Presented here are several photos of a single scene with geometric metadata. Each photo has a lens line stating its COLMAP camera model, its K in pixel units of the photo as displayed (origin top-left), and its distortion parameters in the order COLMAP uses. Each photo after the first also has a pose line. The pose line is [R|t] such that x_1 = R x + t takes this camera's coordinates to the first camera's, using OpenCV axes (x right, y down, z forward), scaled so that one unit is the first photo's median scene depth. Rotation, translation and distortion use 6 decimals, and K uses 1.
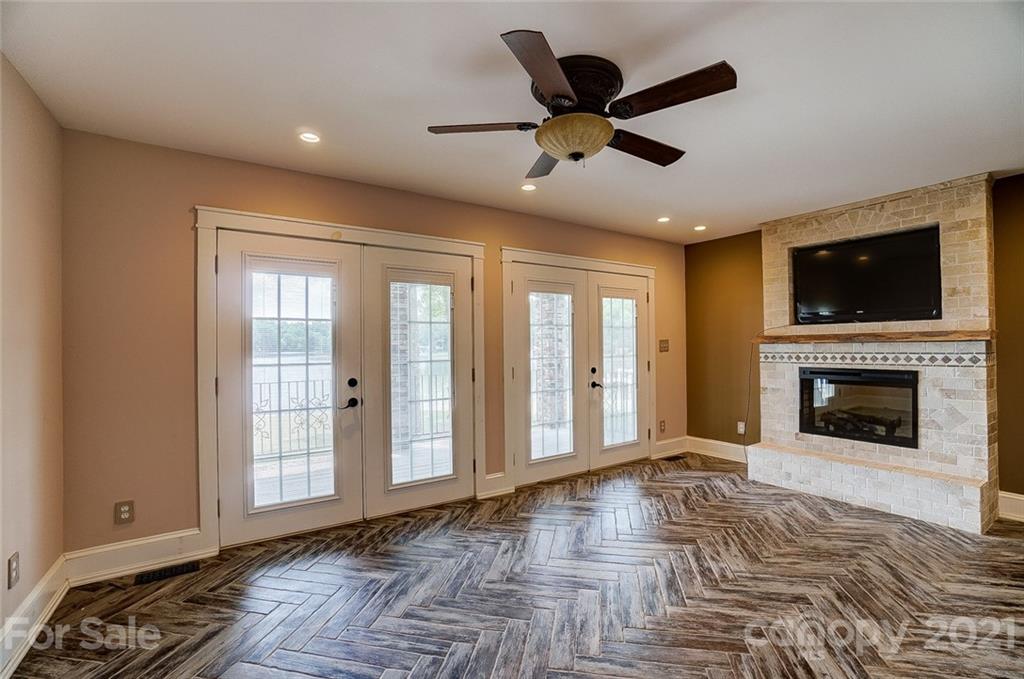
lens RADIAL K [[450.5, 0, 510.0], [0, 450.5, 341.8], [0, 0, 1]] dist [-0.058059, 0.024054]
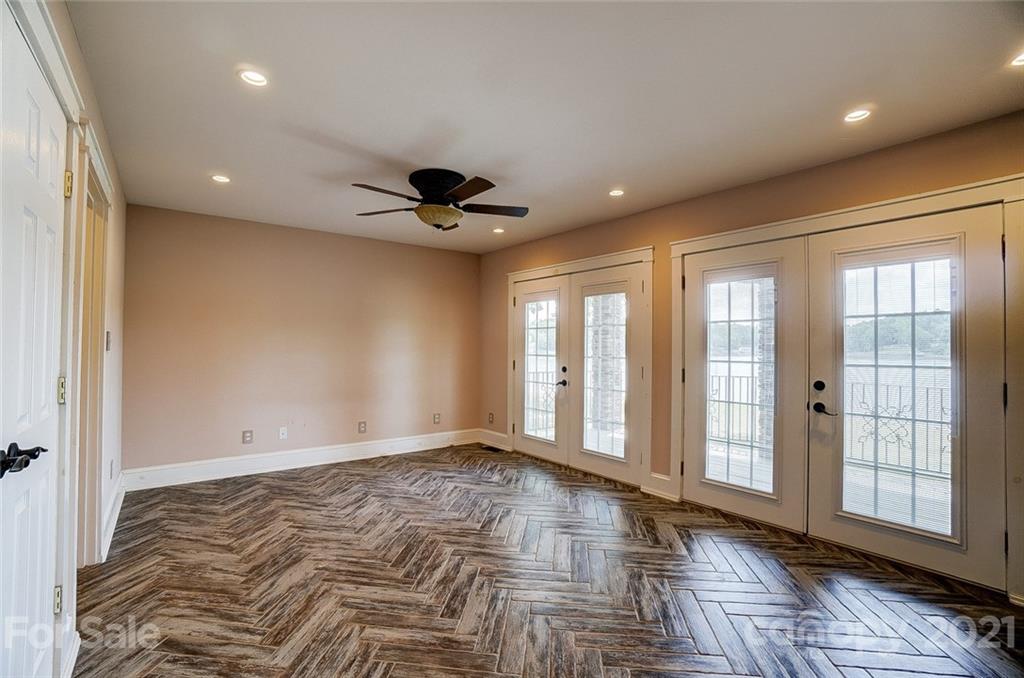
lens RADIAL K [[433.6, 0, 508.4], [0, 433.6, 341.4], [0, 0, 1]] dist [-0.062685, 0.016772]
pose [[0.074686, -0.005582, -0.997191, 0.520114], [0.008300, 0.999953, -0.004976, -0.000983], [0.997173, -0.007905, 0.074729, 0.342888]]
